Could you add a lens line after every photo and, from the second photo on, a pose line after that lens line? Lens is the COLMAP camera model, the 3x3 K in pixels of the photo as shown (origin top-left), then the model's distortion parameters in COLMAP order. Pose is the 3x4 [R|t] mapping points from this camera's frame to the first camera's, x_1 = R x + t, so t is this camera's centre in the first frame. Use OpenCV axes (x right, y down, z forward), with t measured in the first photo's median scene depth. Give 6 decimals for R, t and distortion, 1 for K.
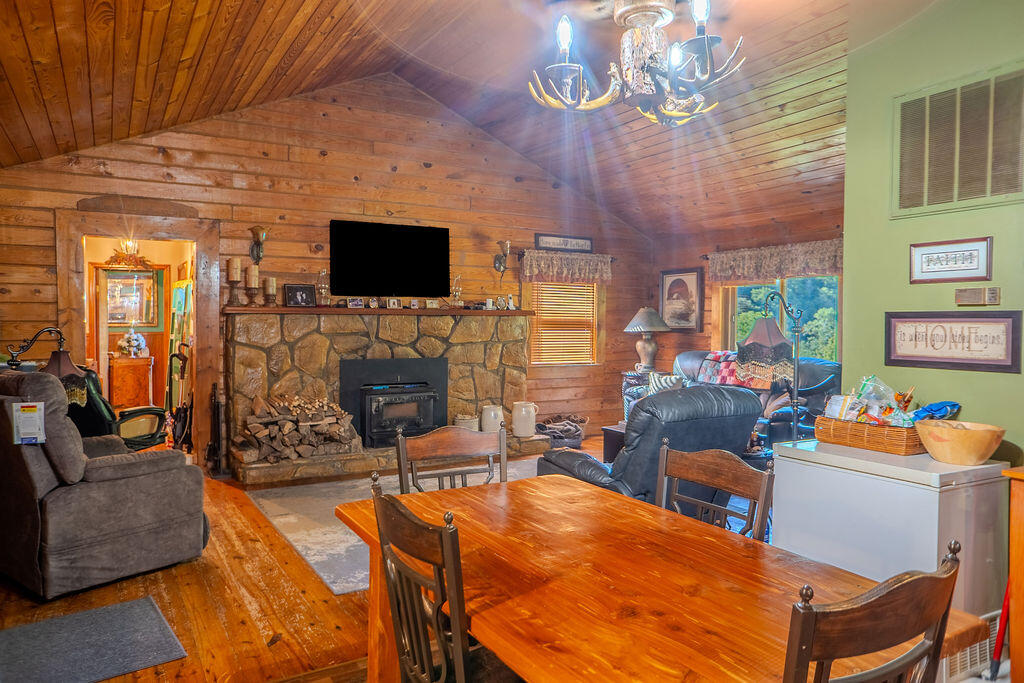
lens RADIAL K [[699.4, 0, 506.9], [0, 699.4, 338.7], [0, 0, 1]] dist [-0.072080, 0.091264]
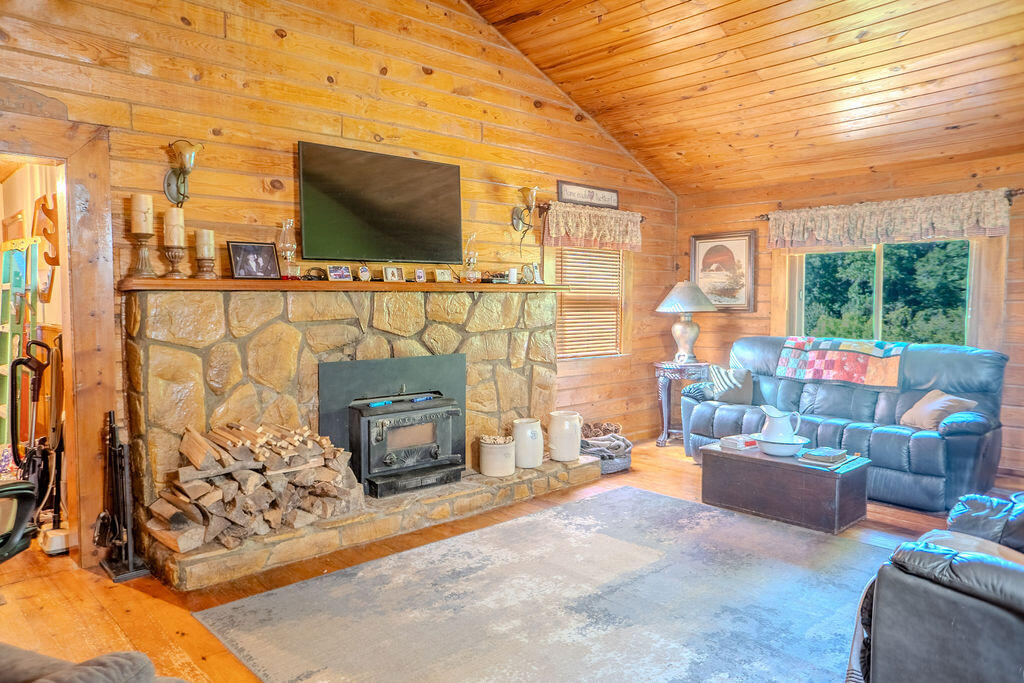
lens RADIAL K [[699.4, 0, 506.9], [0, 699.4, 338.7], [0, 0, 1]] dist [-0.072080, 0.091264]
pose [[0.977247, -0.018877, 0.211262, -0.202989], [0.012113, 0.999373, 0.033265, -0.010598], [-0.211758, -0.029949, 0.976863, 0.343253]]
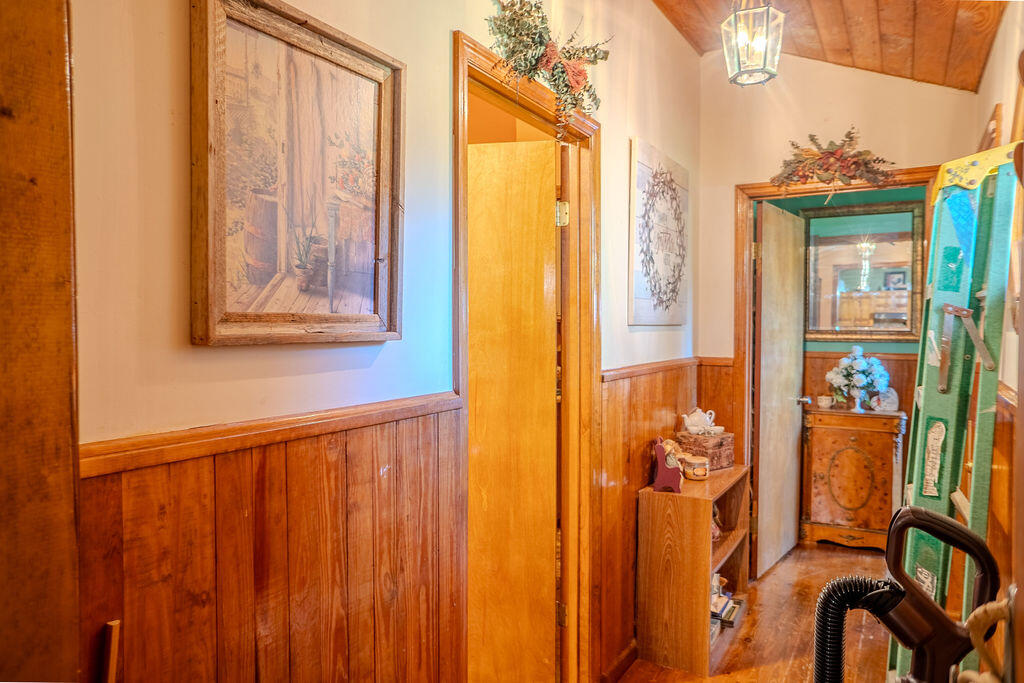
lens RADIAL K [[699.4, 0, 506.9], [0, 699.4, 338.7], [0, 0, 1]] dist [-0.072080, 0.091264]
pose [[0.486355, 0.019356, -0.873547, -0.405850], [-0.022324, 0.999704, 0.009722, -0.027558], [0.873476, 0.014773, 0.486643, 0.892449]]
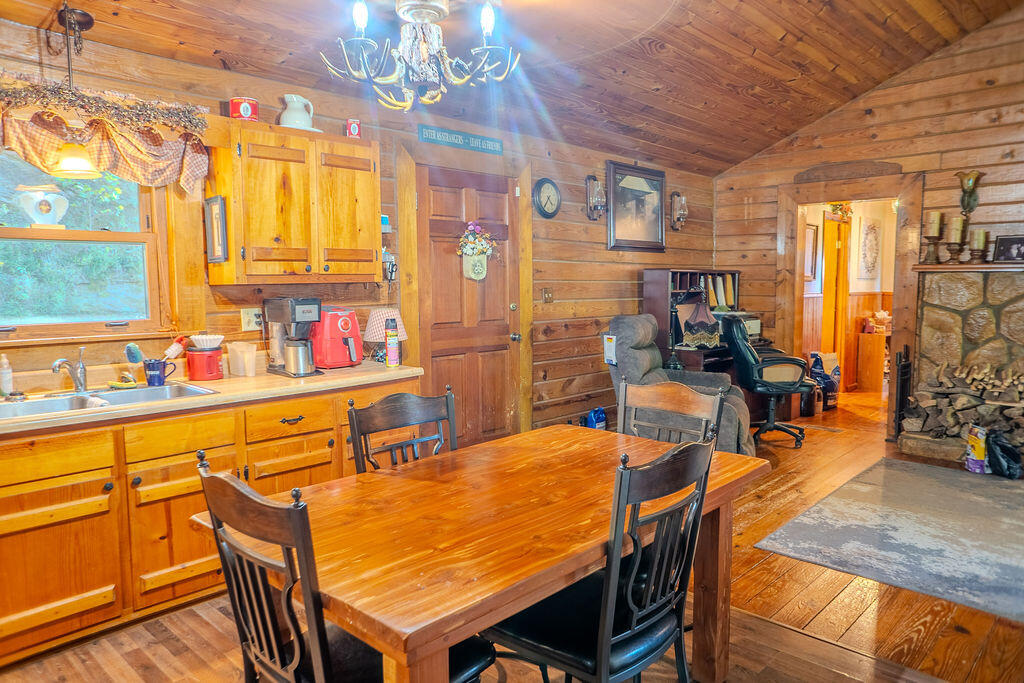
lens RADIAL K [[699.4, 0, 506.9], [0, 699.4, 338.7], [0, 0, 1]] dist [-0.072080, 0.091264]
pose [[0.269588, 0.079323, -0.959703, 0.320860], [-0.024547, 0.996844, 0.075498, -0.003057], [0.962663, 0.003204, 0.270684, 0.192243]]
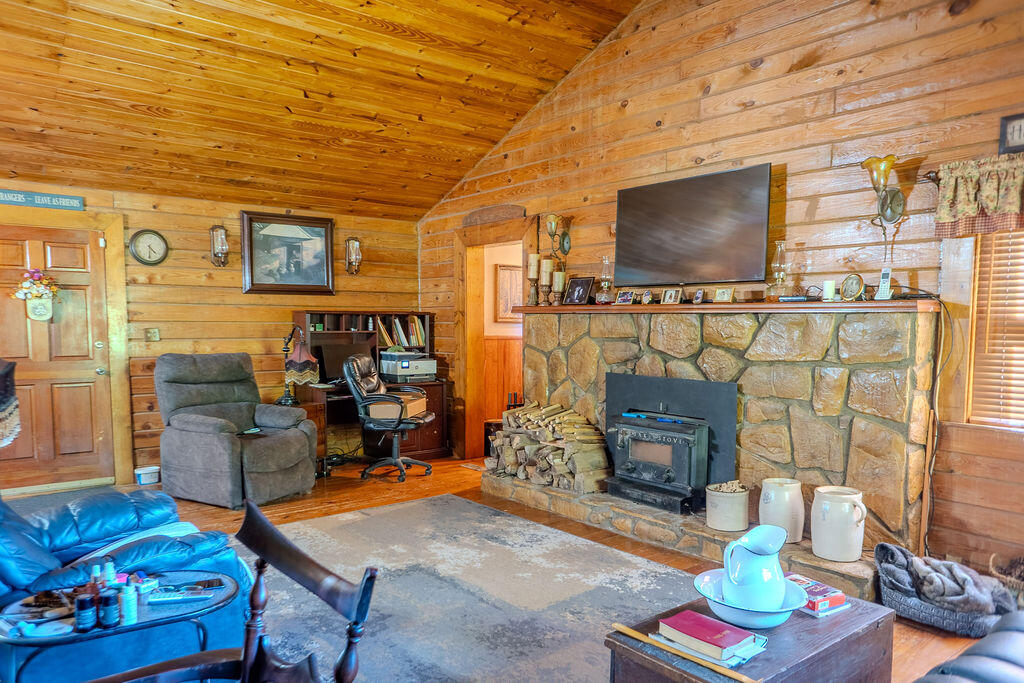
lens RADIAL K [[718.0, 0, 509.4], [0, 718.0, 381.2], [0, 0, 1]] dist [-0.071778, 0.094190]
pose [[0.147097, 0.080868, -0.985811, 0.523283], [-0.029605, 0.996566, 0.077333, -0.018075], [0.988679, 0.017809, 0.148986, 0.765094]]
